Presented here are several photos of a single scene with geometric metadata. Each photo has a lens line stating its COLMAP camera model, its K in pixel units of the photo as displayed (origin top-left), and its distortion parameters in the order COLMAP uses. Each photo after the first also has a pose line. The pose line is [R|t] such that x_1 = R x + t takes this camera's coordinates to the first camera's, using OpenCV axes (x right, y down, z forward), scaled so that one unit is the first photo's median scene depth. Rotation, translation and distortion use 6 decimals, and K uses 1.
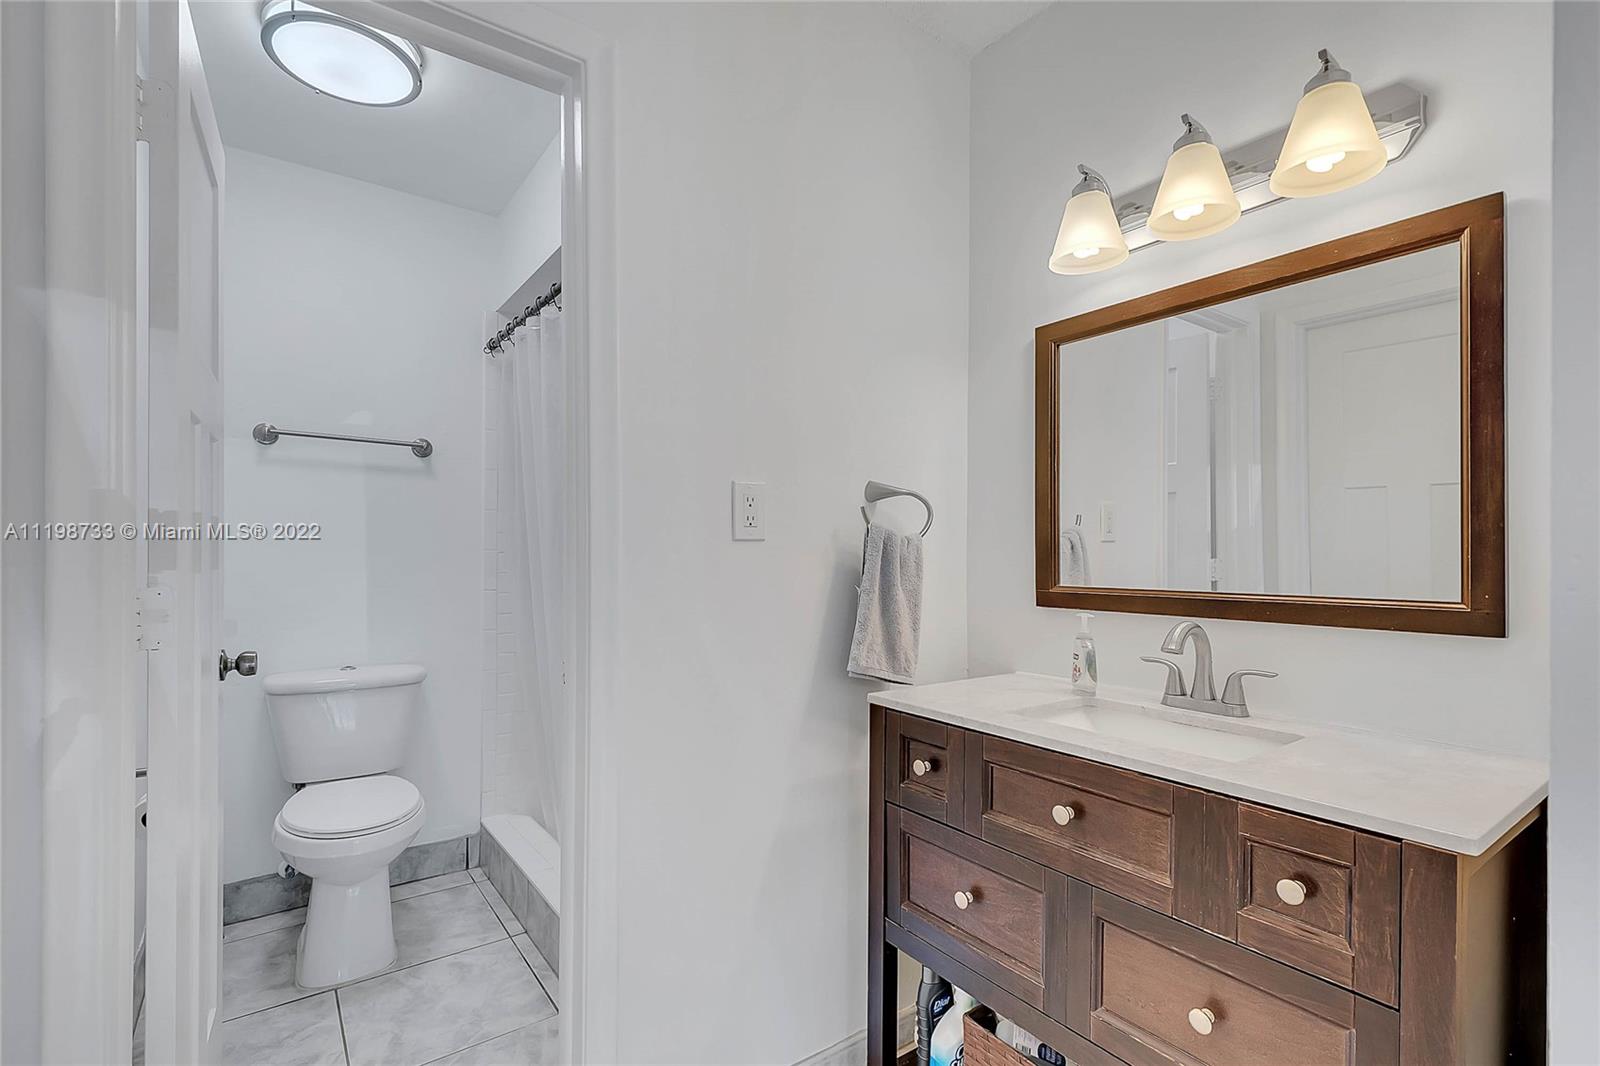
lens RADIAL K [[725.9, 0, 798.4], [0, 725.9, 550.9], [0, 0, 1]] dist [0.004134, -0.000398]
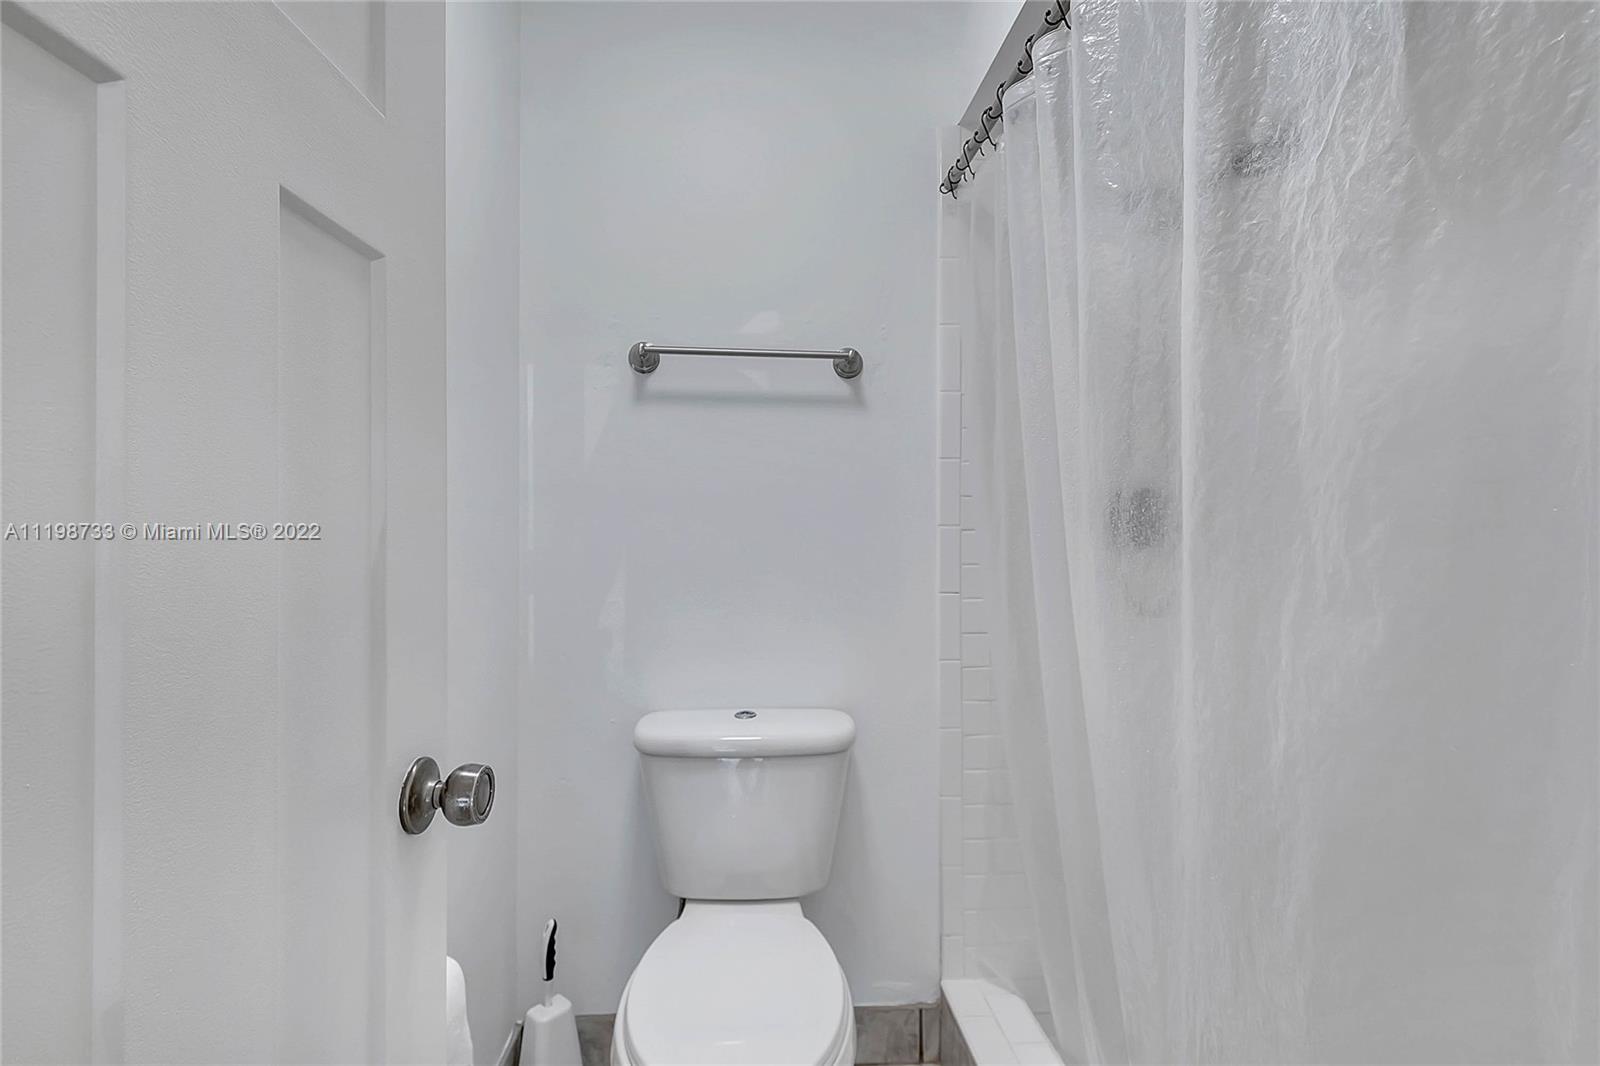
lens RADIAL K [[725.9, 0, 798.4], [0, 725.9, 550.9], [0, 0, 1]] dist [0.004134, -0.000398]
pose [[0.864684, -0.004397, -0.502297, -0.251779], [0.007003, 0.999970, 0.003301, 0.017377], [0.502267, -0.006371, 0.864689, 0.456508]]
